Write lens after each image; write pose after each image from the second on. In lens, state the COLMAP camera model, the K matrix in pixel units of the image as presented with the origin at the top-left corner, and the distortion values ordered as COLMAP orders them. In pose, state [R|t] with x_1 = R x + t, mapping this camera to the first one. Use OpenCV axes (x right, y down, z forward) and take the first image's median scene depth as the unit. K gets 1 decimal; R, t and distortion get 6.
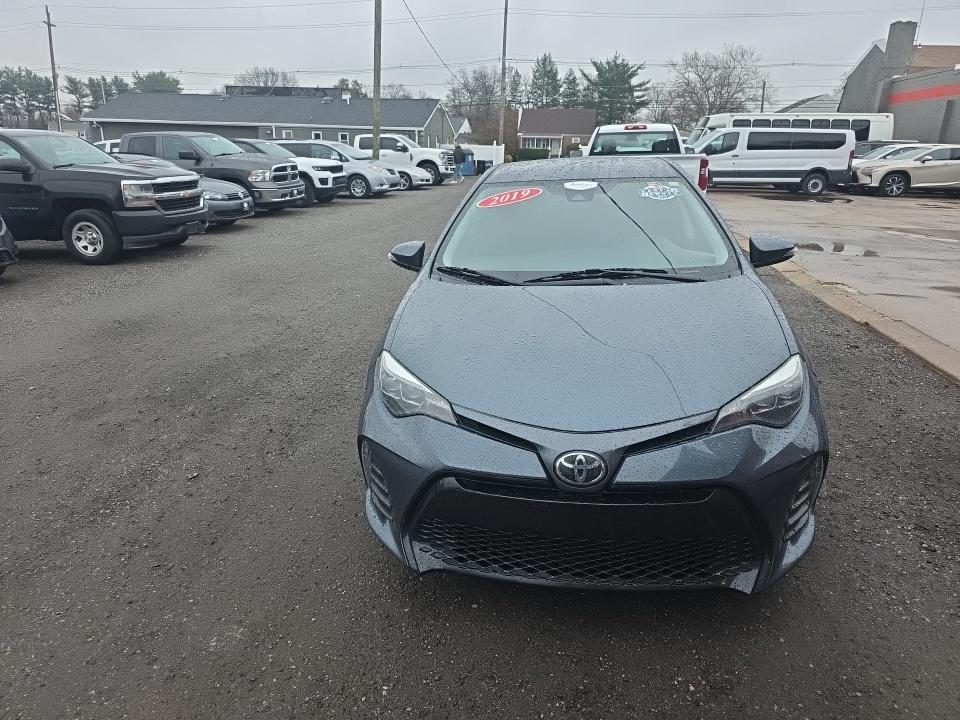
lens RADIAL K [[644.0, 0, 472.9], [0, 644.0, 373.9], [0, 0, 1]] dist [0.044313, -0.040981]
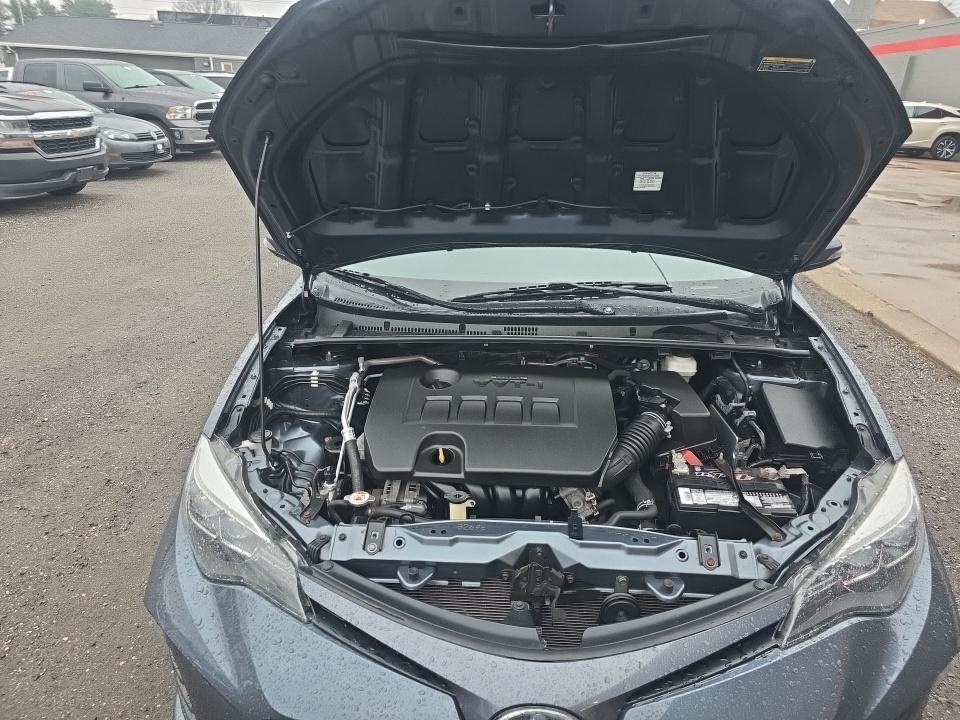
lens RADIAL K [[644.0, 0, 480.6], [0, 644.0, 363.4], [0, 0, 1]] dist [0.044313, -0.040981]
pose [[0.997140, 0.001832, 0.075560, 0.015951], [-0.006537, 0.998051, 0.062065, -0.033845], [-0.075299, -0.062382, 0.995208, 0.099309]]
